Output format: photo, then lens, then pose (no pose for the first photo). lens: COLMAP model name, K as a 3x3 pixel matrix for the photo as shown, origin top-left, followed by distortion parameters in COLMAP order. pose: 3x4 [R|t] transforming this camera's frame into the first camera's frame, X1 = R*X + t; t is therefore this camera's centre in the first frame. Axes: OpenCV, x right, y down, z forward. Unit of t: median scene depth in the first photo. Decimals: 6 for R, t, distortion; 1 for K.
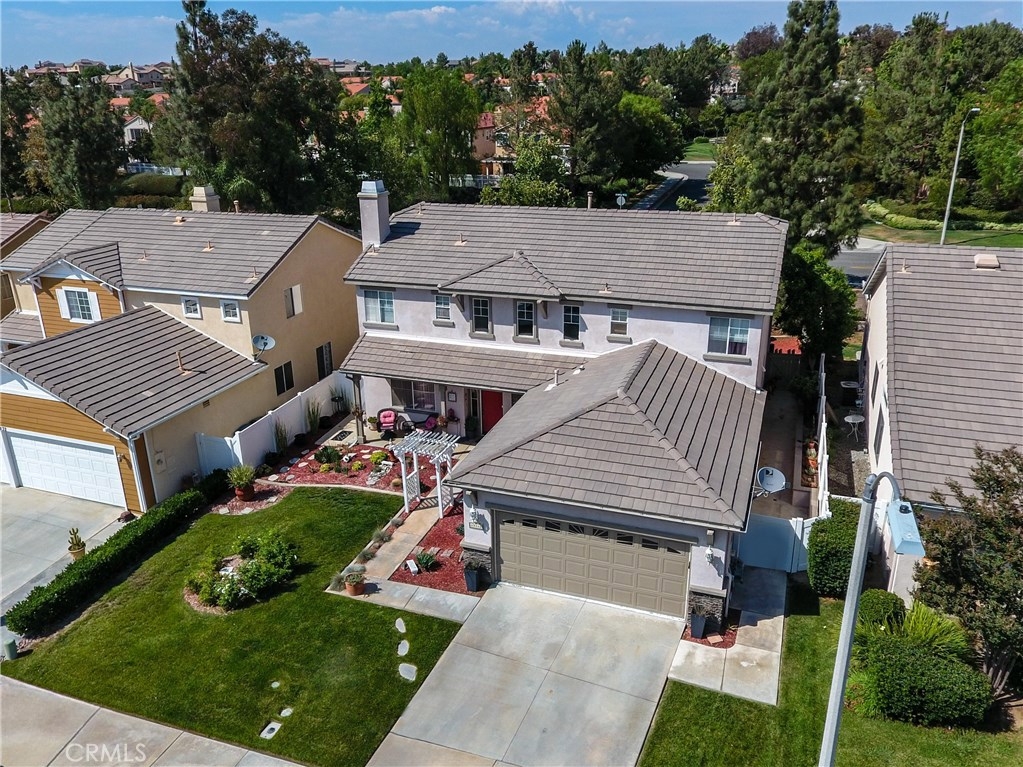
lens RADIAL K [[794.6, 0, 492.8], [0, 794.6, 387.2], [0, 0, 1]] dist [0.001453, -0.003089]
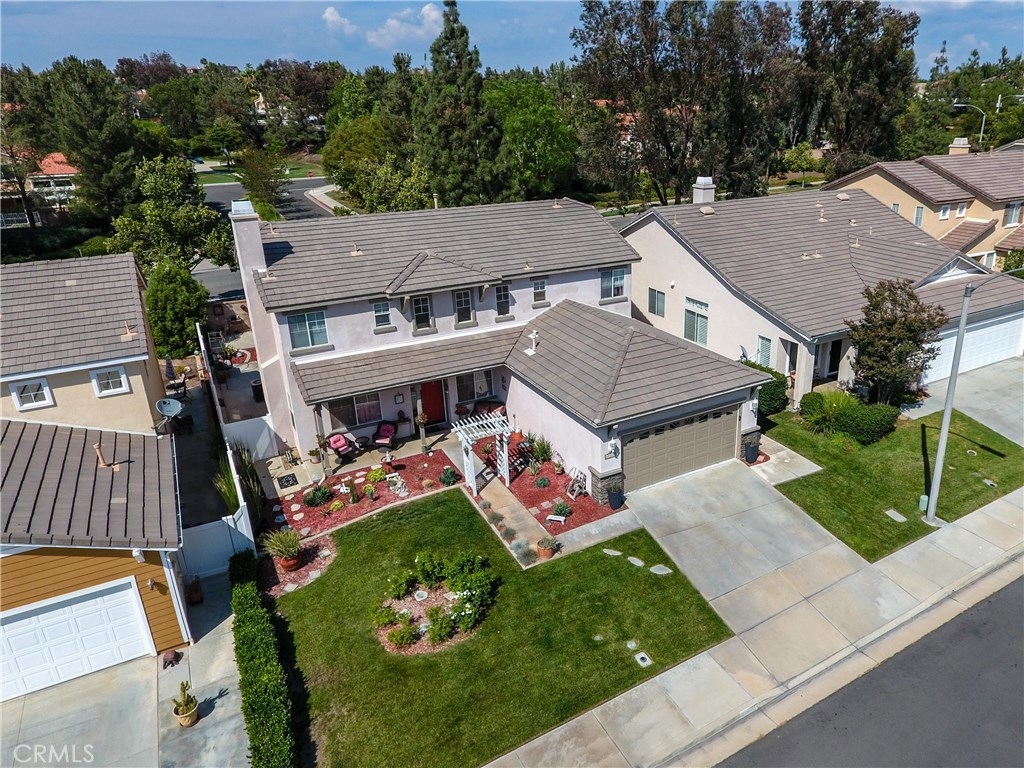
lens RADIAL K [[705.8, 0, 606.3], [0, 705.8, 378.9], [0, 0, 1]] dist [-0.000394, -0.000071]
pose [[0.609954, -0.271650, 0.744421, -0.628608], [0.276038, 0.953406, 0.121735, -0.056078], [-0.742805, 0.131236, 0.656520, 0.217602]]
